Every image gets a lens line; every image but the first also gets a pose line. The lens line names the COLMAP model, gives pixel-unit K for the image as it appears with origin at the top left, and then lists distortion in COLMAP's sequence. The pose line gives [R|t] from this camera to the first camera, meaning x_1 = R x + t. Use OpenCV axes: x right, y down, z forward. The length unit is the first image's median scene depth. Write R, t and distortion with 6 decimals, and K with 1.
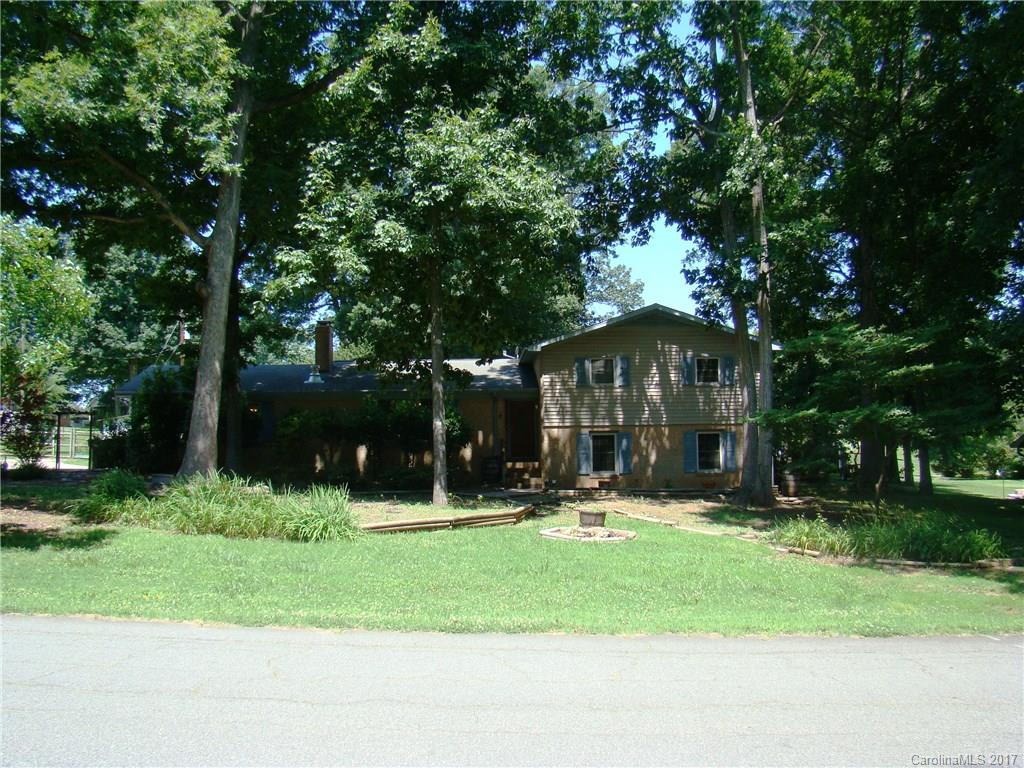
lens RADIAL K [[949.8, 0, 507.1], [0, 949.8, 384.2], [0, 0, 1]] dist [-0.198750, 0.157216]
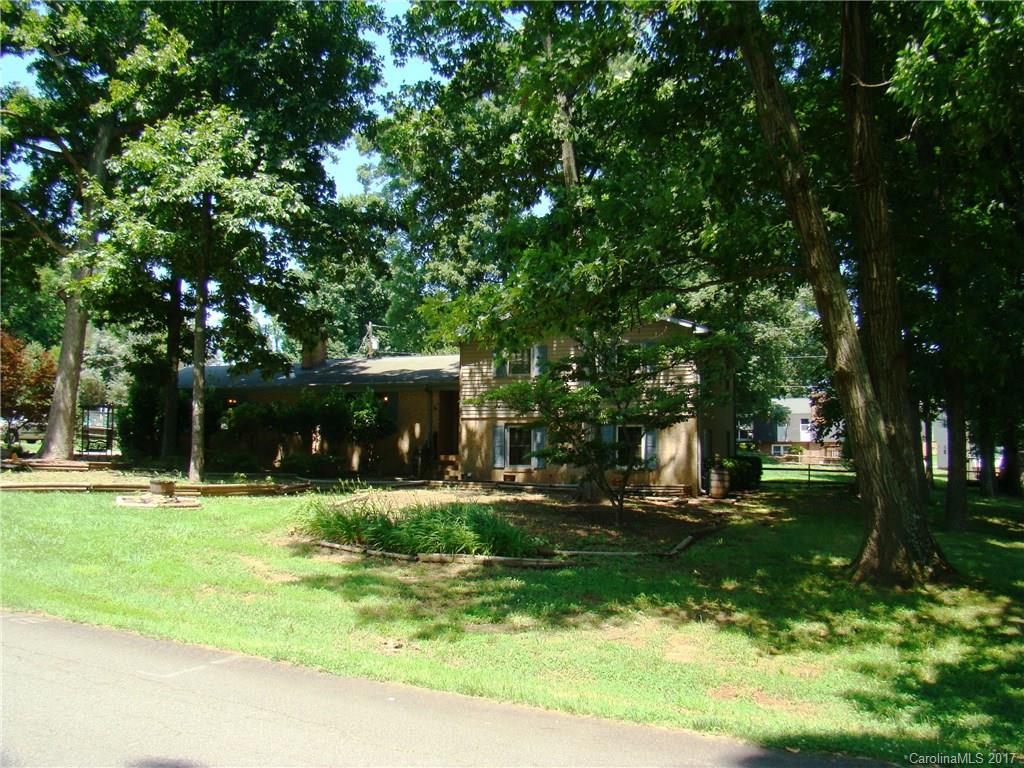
lens RADIAL K [[949.8, 0, 507.1], [0, 949.8, 384.2], [0, 0, 1]] dist [-0.198750, 0.157216]
pose [[0.925786, -0.012859, -0.377828, 0.453739], [0.006556, 0.999817, -0.017964, 0.027047], [0.377990, 0.014154, 0.925701, 0.107510]]
